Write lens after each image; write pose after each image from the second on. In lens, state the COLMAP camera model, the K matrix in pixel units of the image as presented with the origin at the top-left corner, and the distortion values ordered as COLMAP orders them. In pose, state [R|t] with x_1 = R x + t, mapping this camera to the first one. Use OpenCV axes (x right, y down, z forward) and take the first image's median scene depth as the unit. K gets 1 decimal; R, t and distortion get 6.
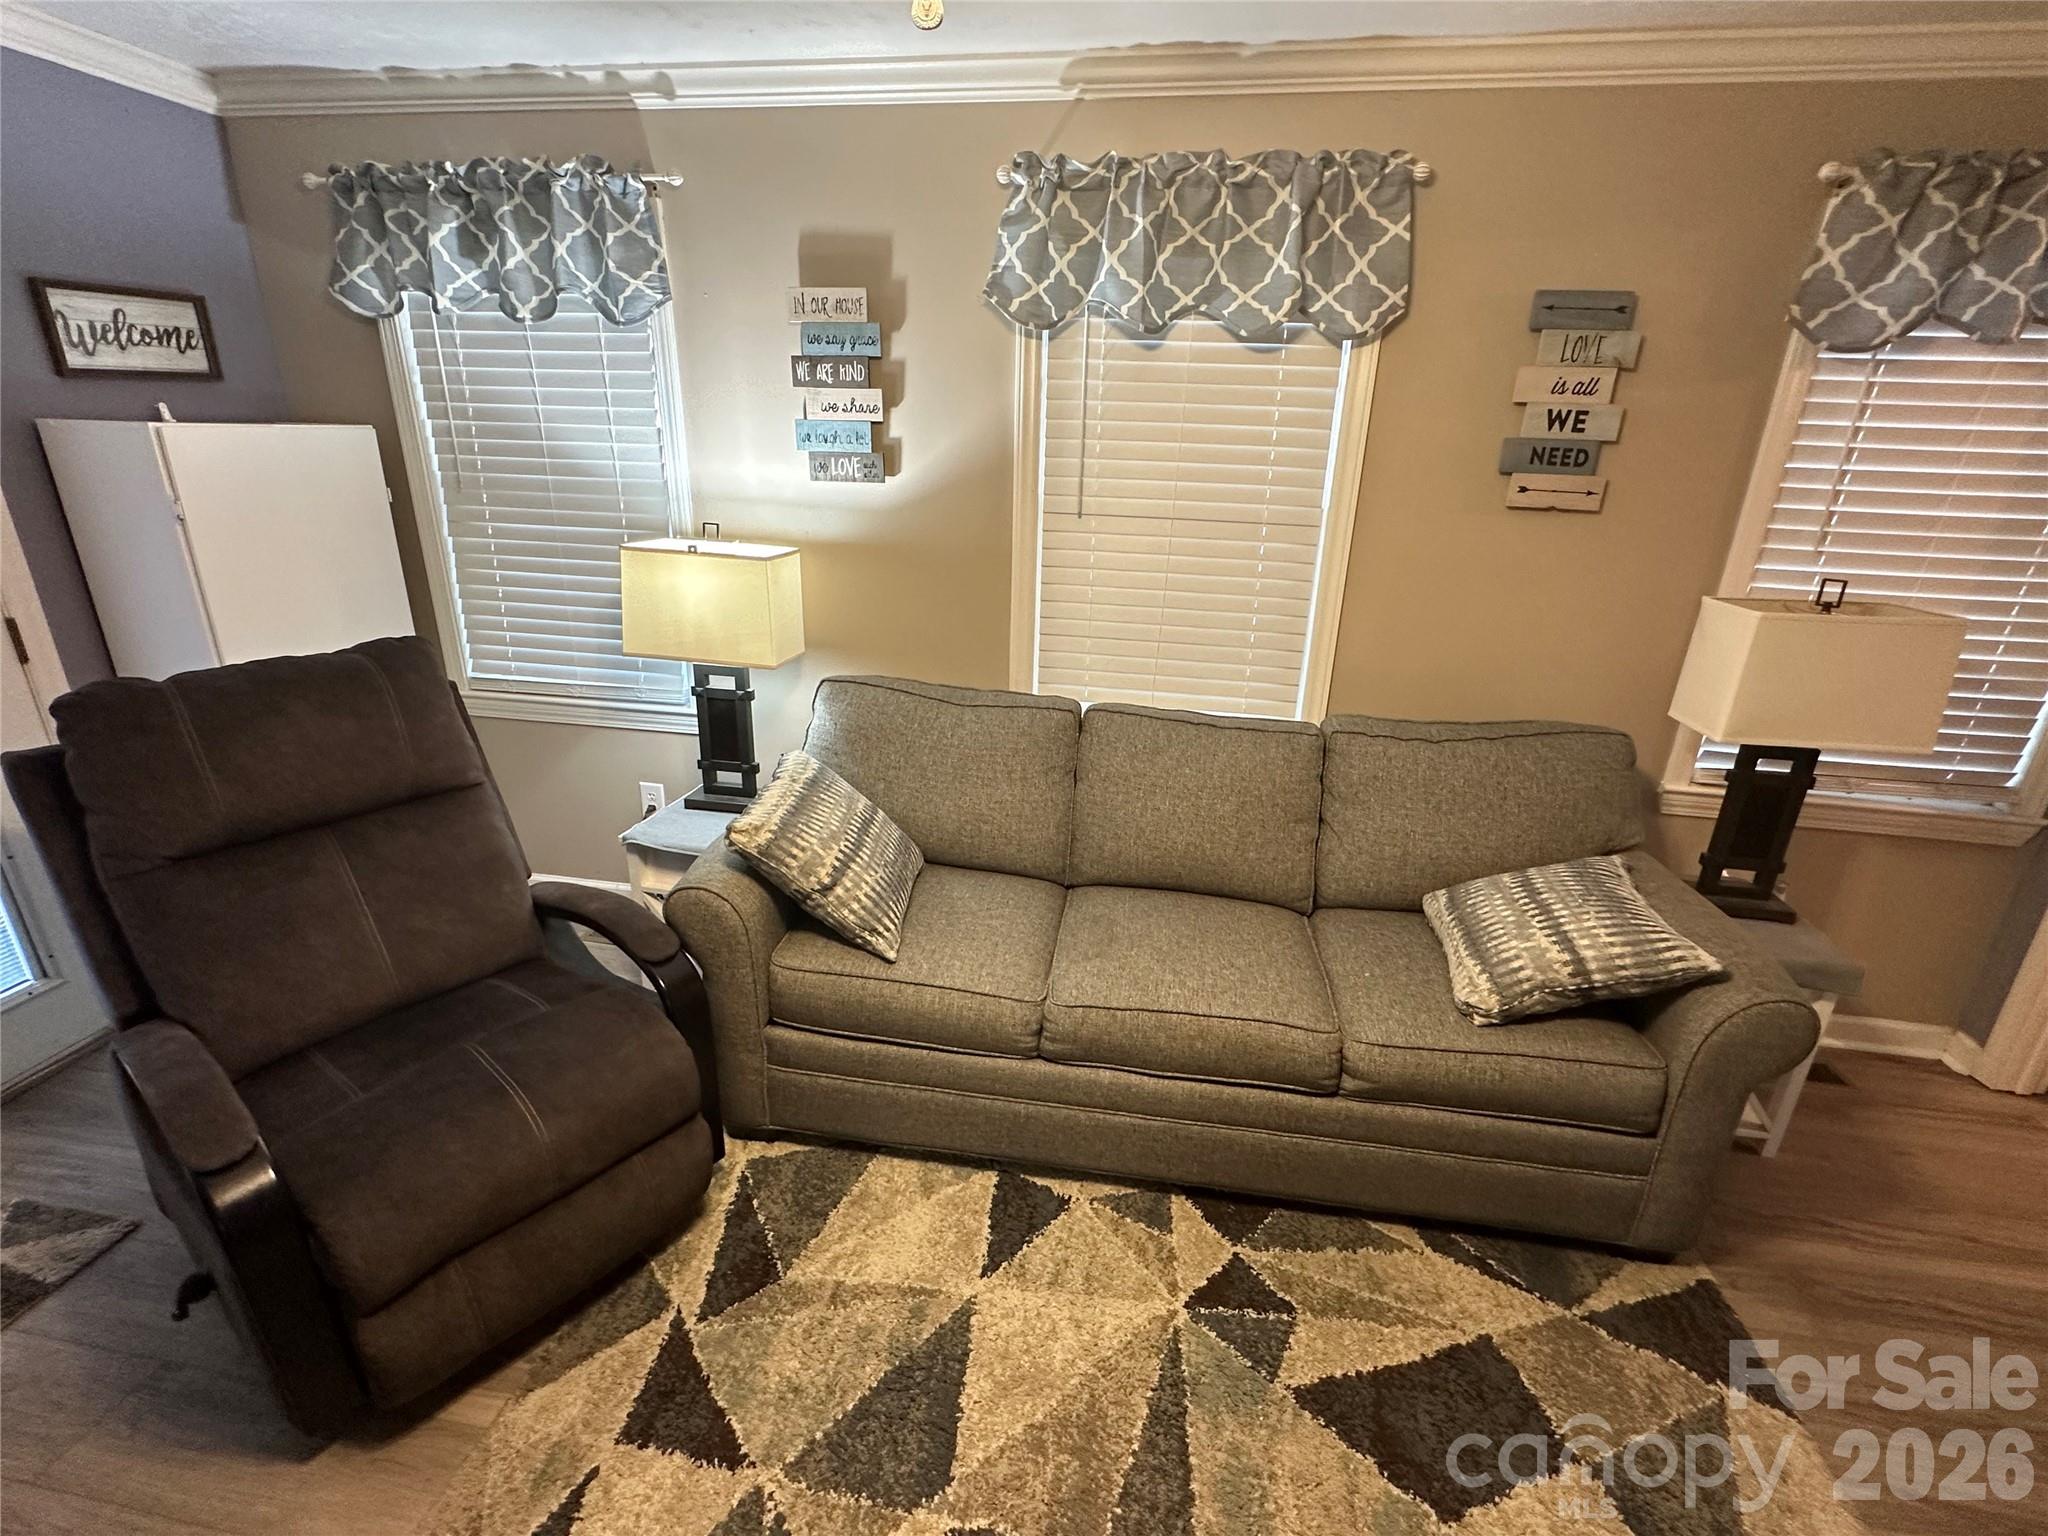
lens RADIAL K [[917.2, 0, 1026.8], [0, 917.2, 767.4], [0, 0, 1]] dist [-0.004524, 0.000496]
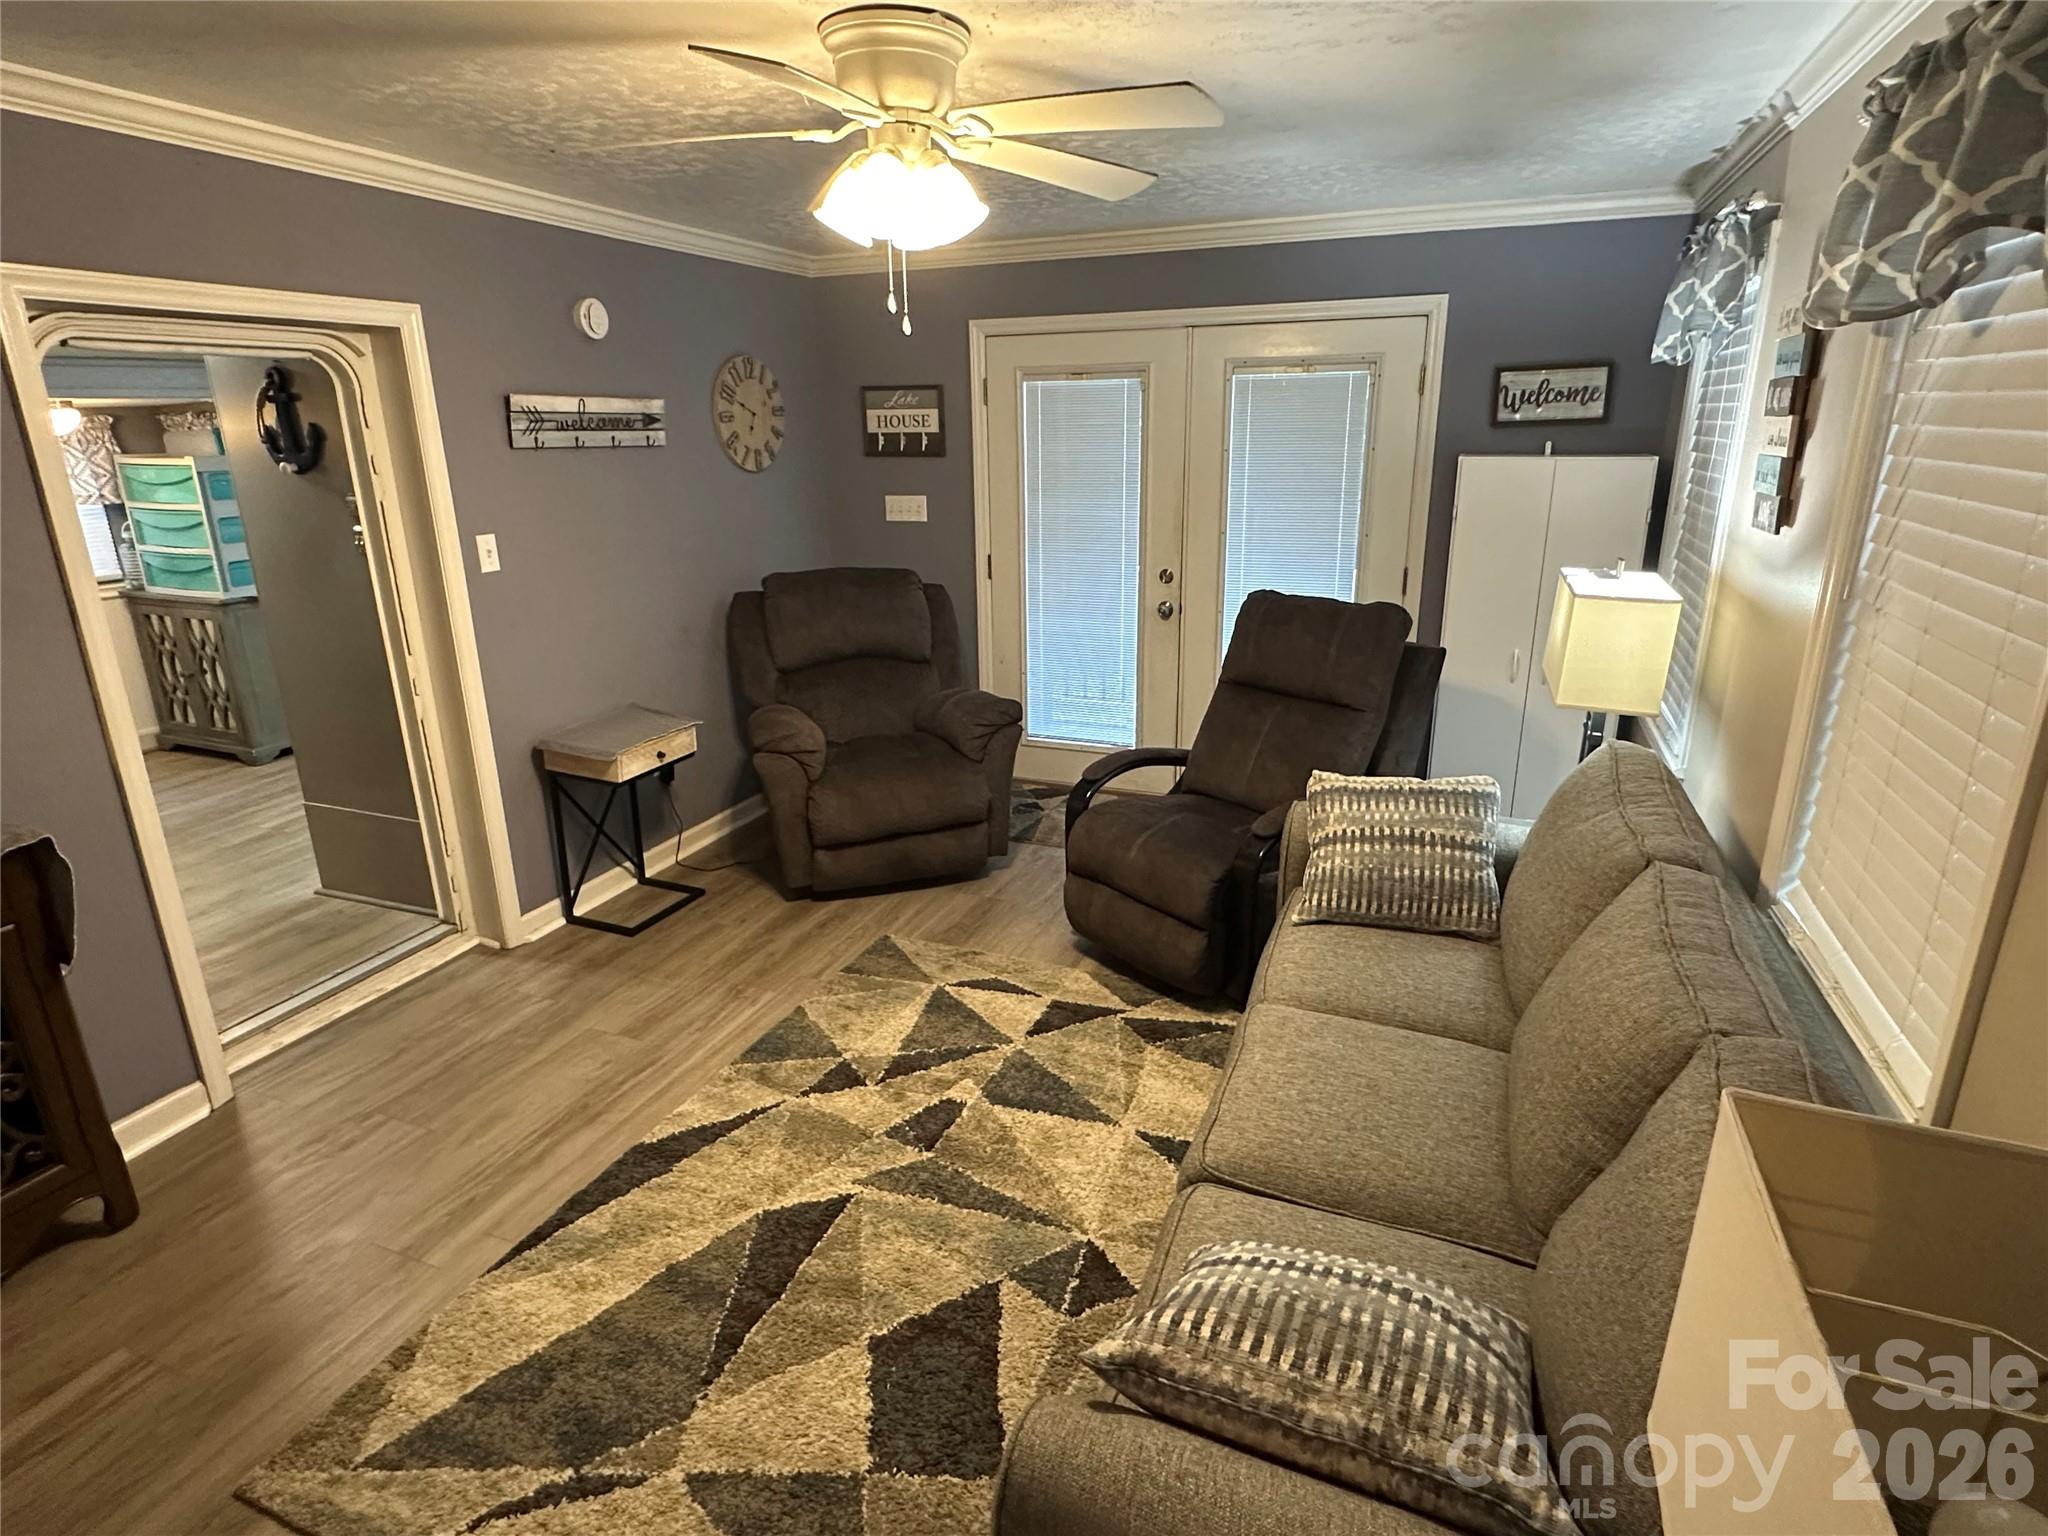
lens RADIAL K [[1082.5, 0, 1025.7], [0, 1082.5, 765.7], [0, 0, 1]] dist [-0.004289, 0.000794]
pose [[-0.219500, 0.272026, -0.936921, 1.040093], [-0.328071, 0.883835, 0.333473, -0.276637], [0.918798, 0.380574, -0.104758, 0.694501]]
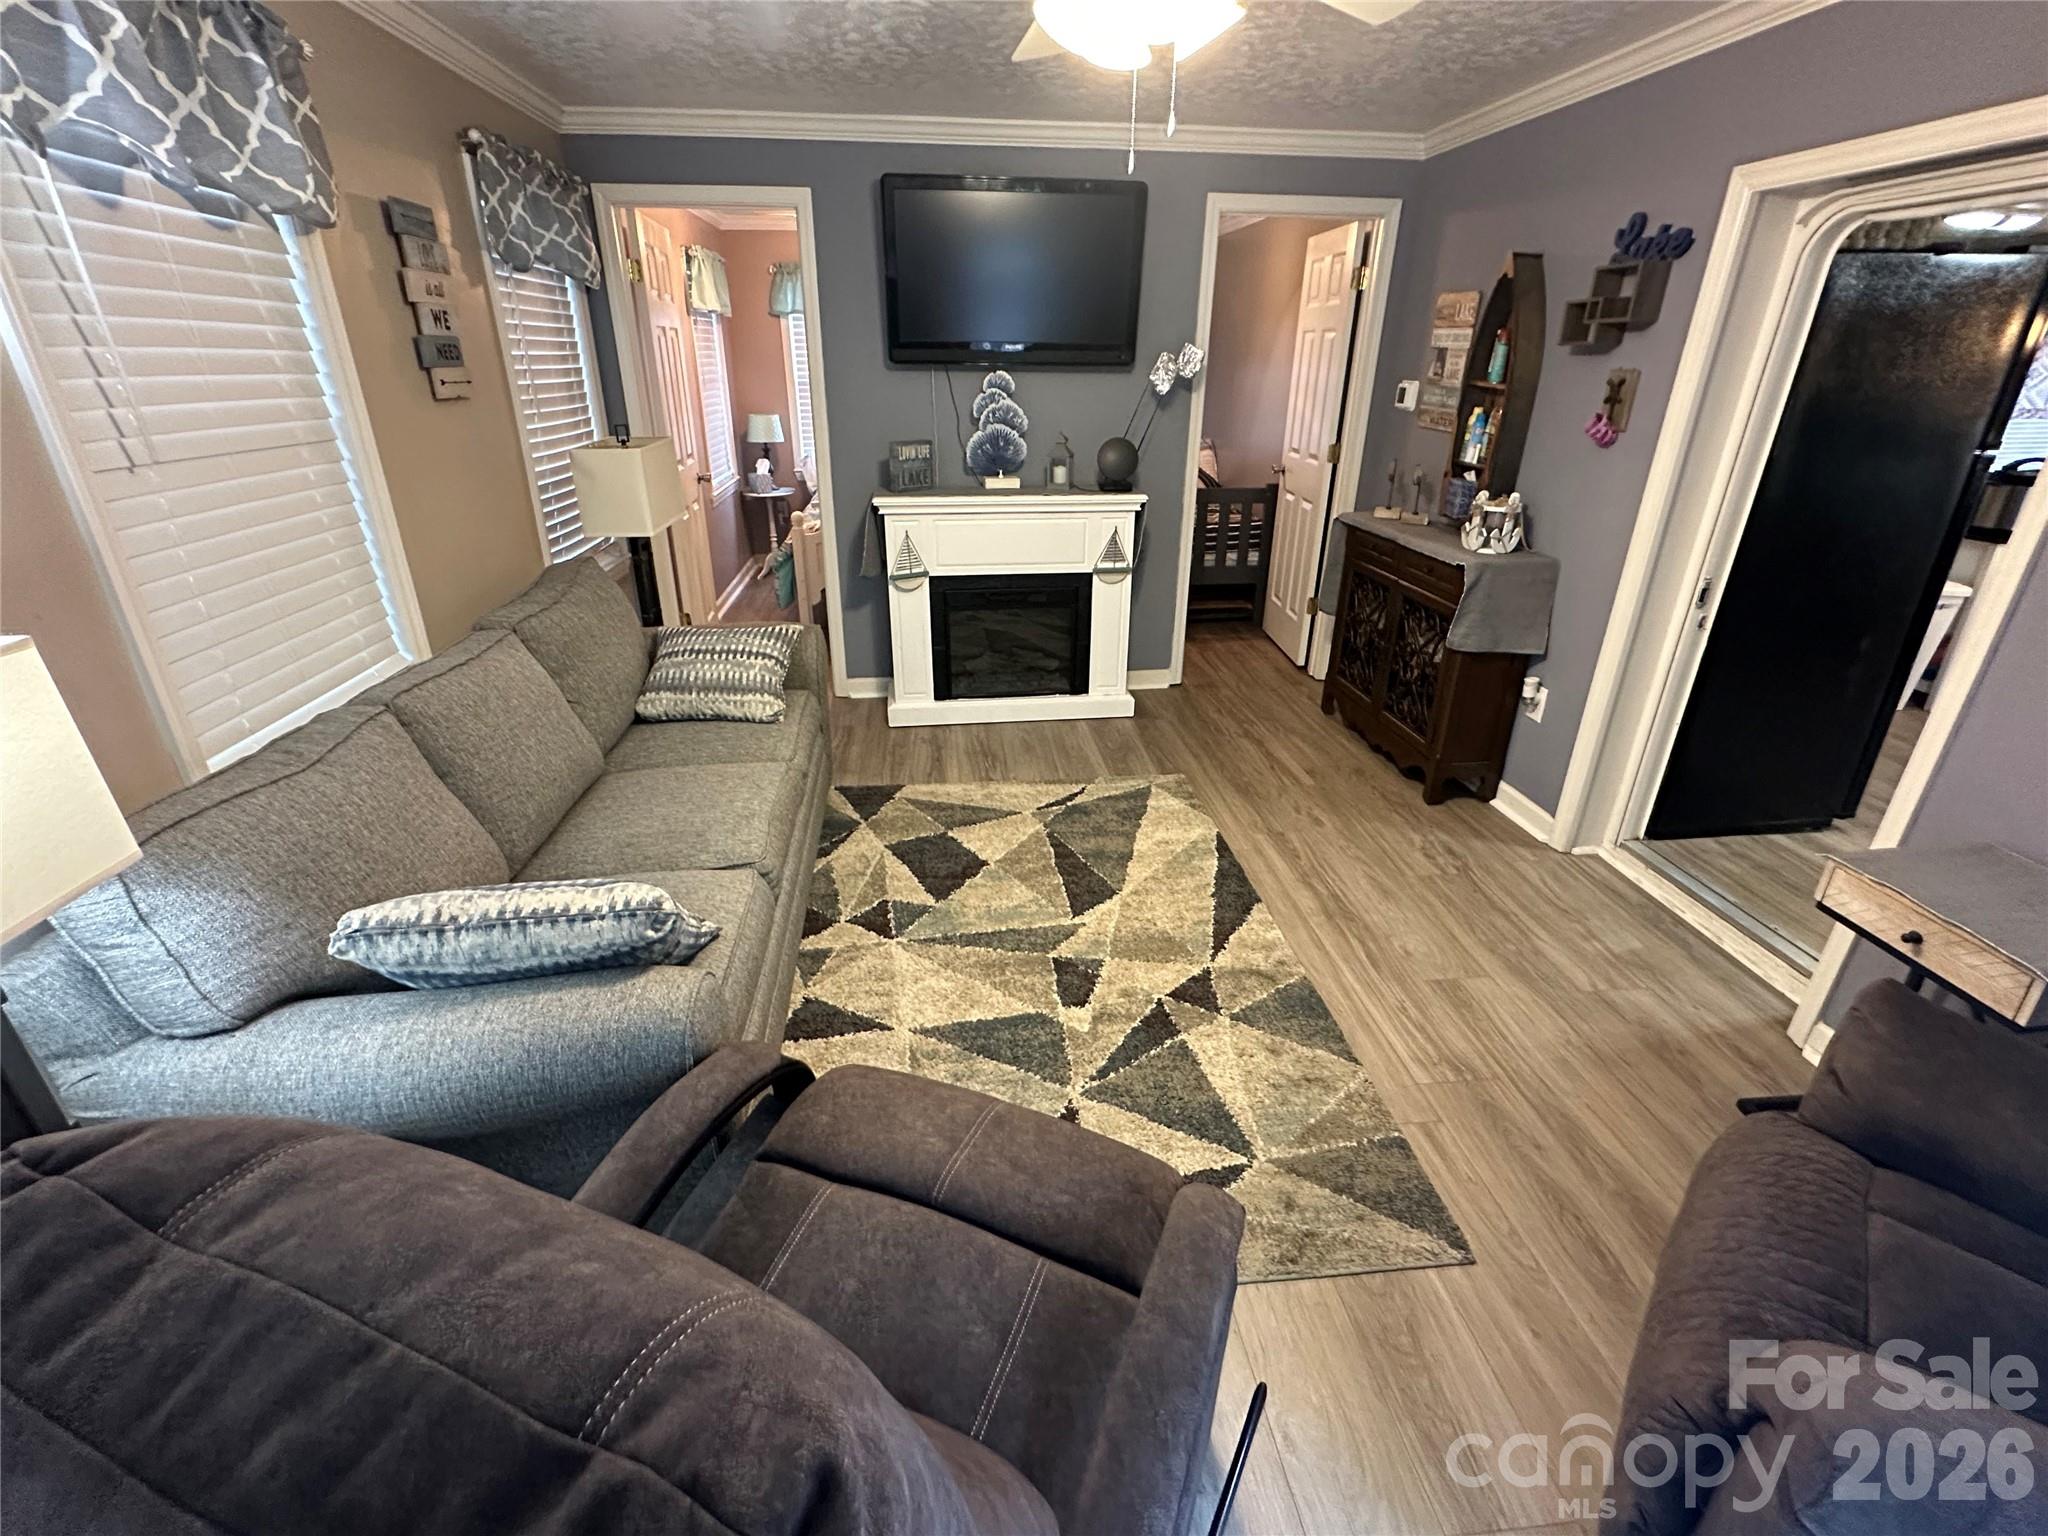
lens RADIAL K [[917.2, 0, 1026.8], [0, 917.2, 767.4], [0, 0, 1]] dist [-0.004524, 0.000496]
pose [[-0.262494, -0.424467, 0.866559, -0.885037], [0.315695, 0.810850, 0.492808, -0.261192], [-0.911830, 0.402927, -0.078842, 0.658619]]
